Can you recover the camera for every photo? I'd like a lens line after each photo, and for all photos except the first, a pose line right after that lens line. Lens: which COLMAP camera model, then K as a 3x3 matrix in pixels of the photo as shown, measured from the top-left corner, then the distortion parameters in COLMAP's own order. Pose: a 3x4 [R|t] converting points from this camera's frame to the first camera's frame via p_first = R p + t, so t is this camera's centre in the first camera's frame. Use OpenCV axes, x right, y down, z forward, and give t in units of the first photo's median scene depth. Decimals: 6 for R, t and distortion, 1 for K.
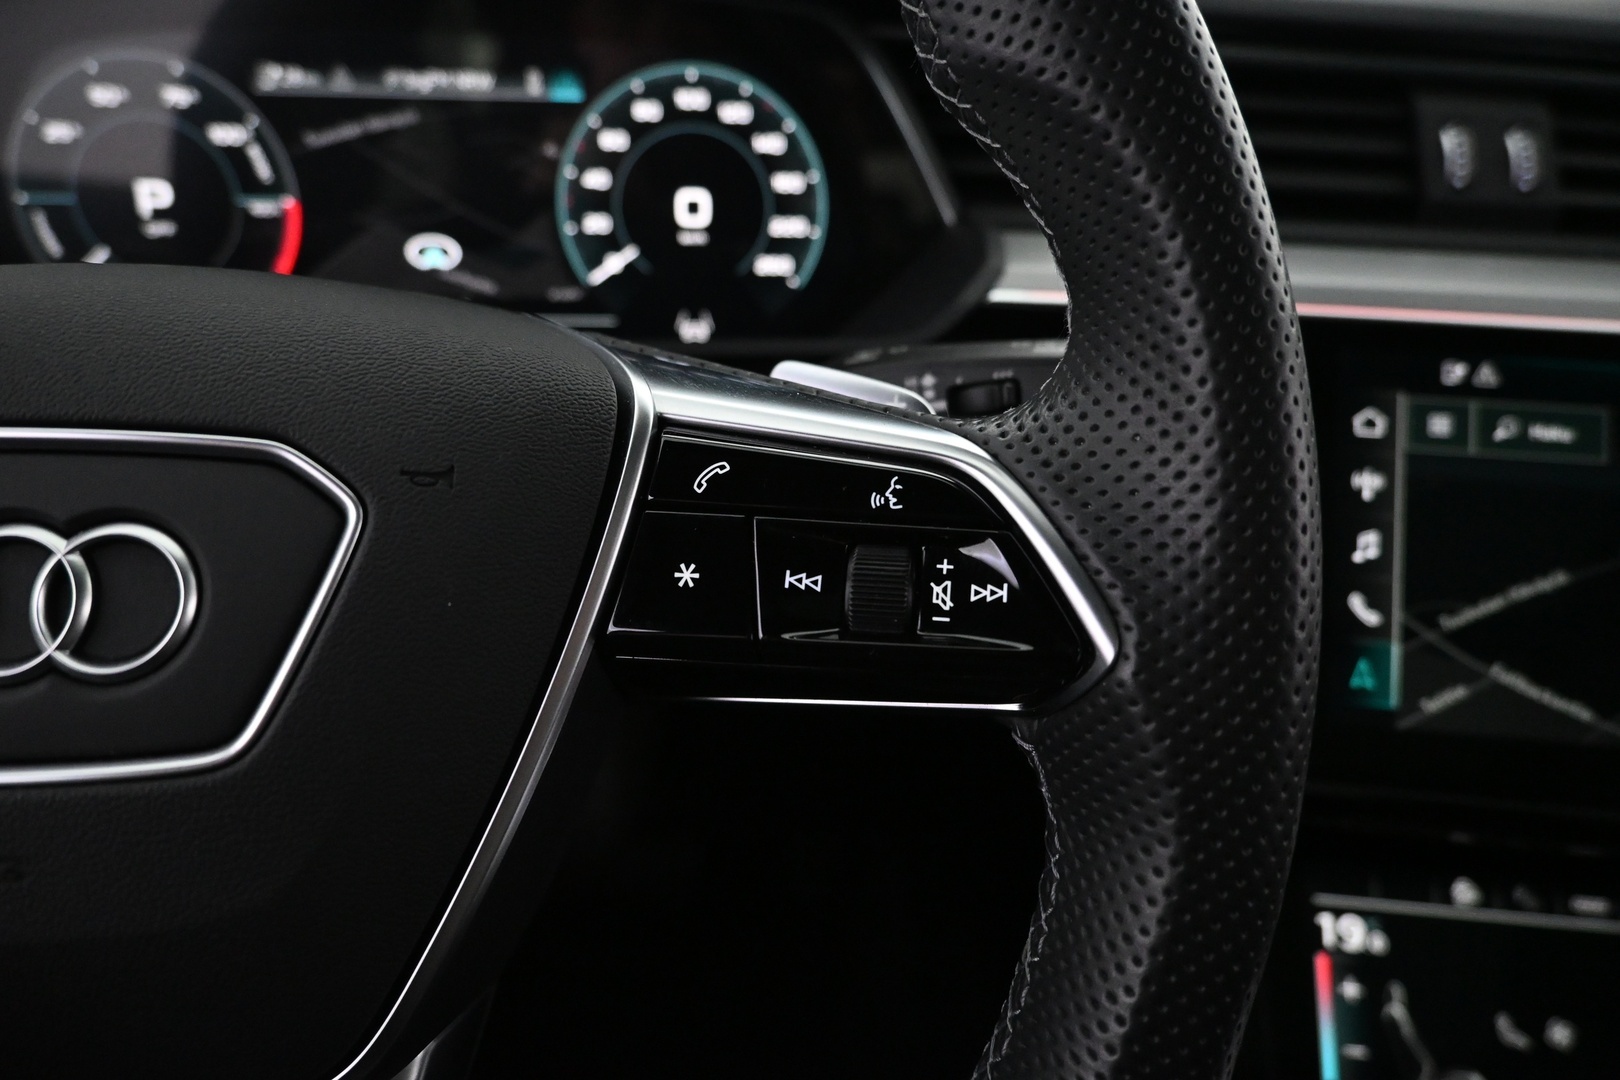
lens RADIAL K [[1107.0, 0, 805.3], [0, 1107.0, 535.1], [0, 0, 1]] dist [-0.000766, -0.005532]
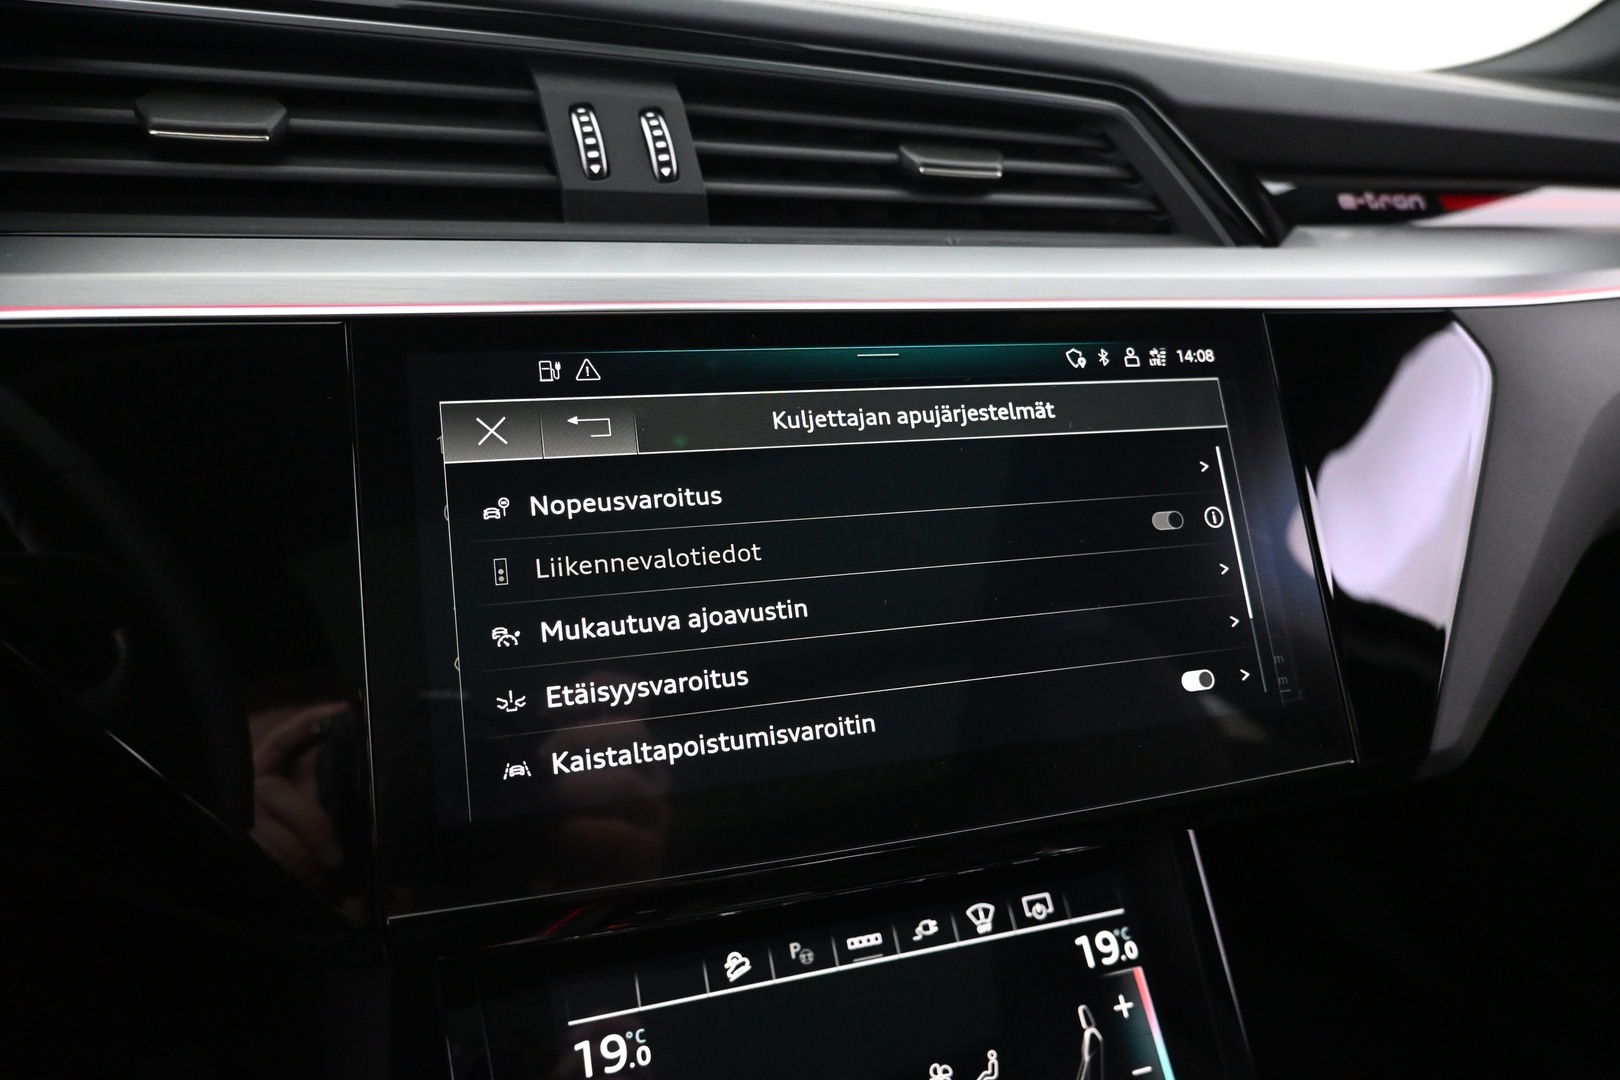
lens RADIAL K [[1107.0, 0, 795.1], [0, 1107.0, 531.0], [0, 0, 1]] dist [-0.000766, -0.005532]
pose [[0.913006, -0.130644, 0.386461, 0.357197], [0.160829, 0.985878, -0.046677, 0.035257], [-0.374905, 0.104771, 0.921124, 0.147644]]
